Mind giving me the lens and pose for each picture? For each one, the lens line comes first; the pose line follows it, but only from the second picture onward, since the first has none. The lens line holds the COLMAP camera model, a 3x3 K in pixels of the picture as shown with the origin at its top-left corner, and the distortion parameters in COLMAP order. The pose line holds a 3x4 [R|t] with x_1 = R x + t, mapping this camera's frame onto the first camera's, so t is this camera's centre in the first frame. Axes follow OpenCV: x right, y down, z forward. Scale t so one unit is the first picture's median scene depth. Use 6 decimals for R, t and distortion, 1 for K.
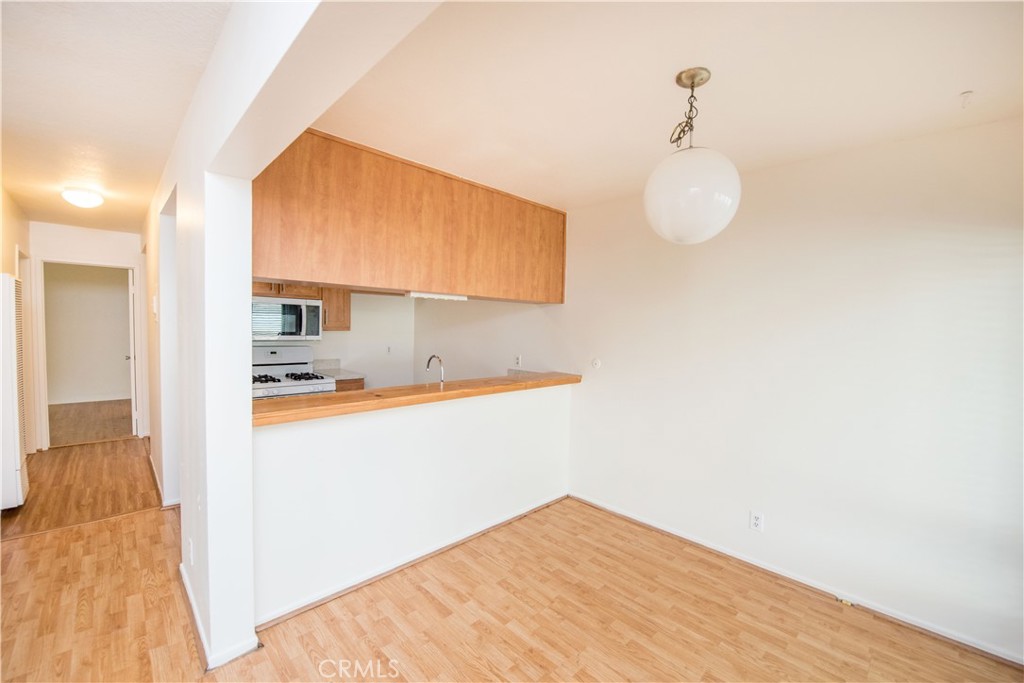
lens RADIAL K [[419.4, 0, 512.0], [0, 419.4, 341.5], [0, 0, 1]] dist [-0.022410, -0.000500]
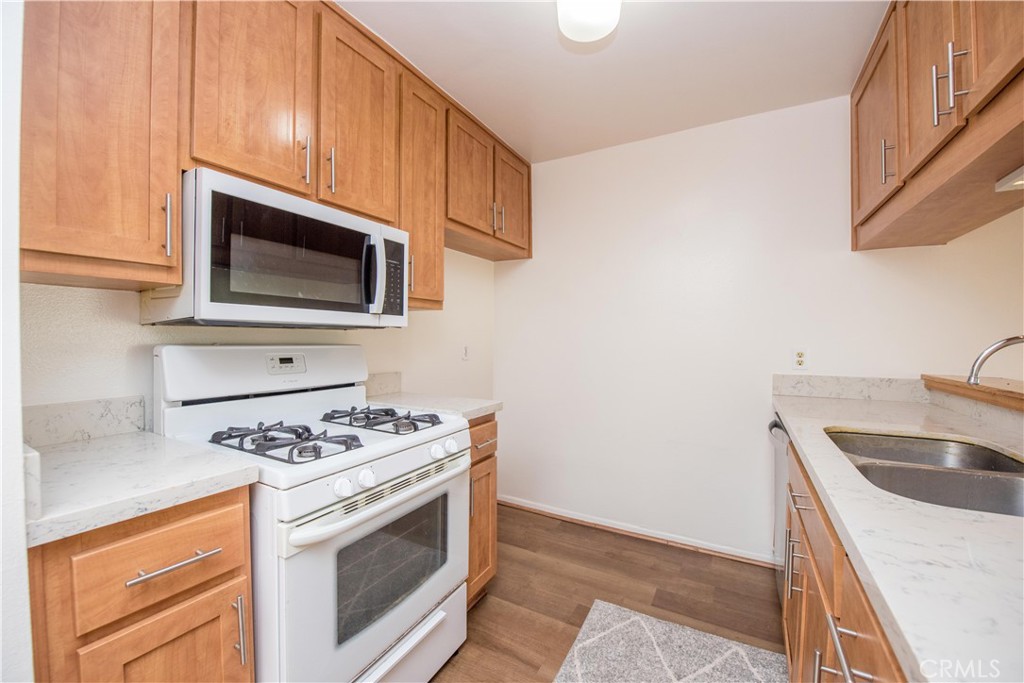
lens RADIAL K [[407.3, 0, 513.2], [0, 407.3, 344.0], [0, 0, 1]] dist [-0.017847, -0.002240]
pose [[0.960413, -0.023447, 0.277591, -0.603106], [0.028700, 0.999477, -0.014875, 0.029522], [-0.277097, 0.022253, 0.960584, 0.744517]]
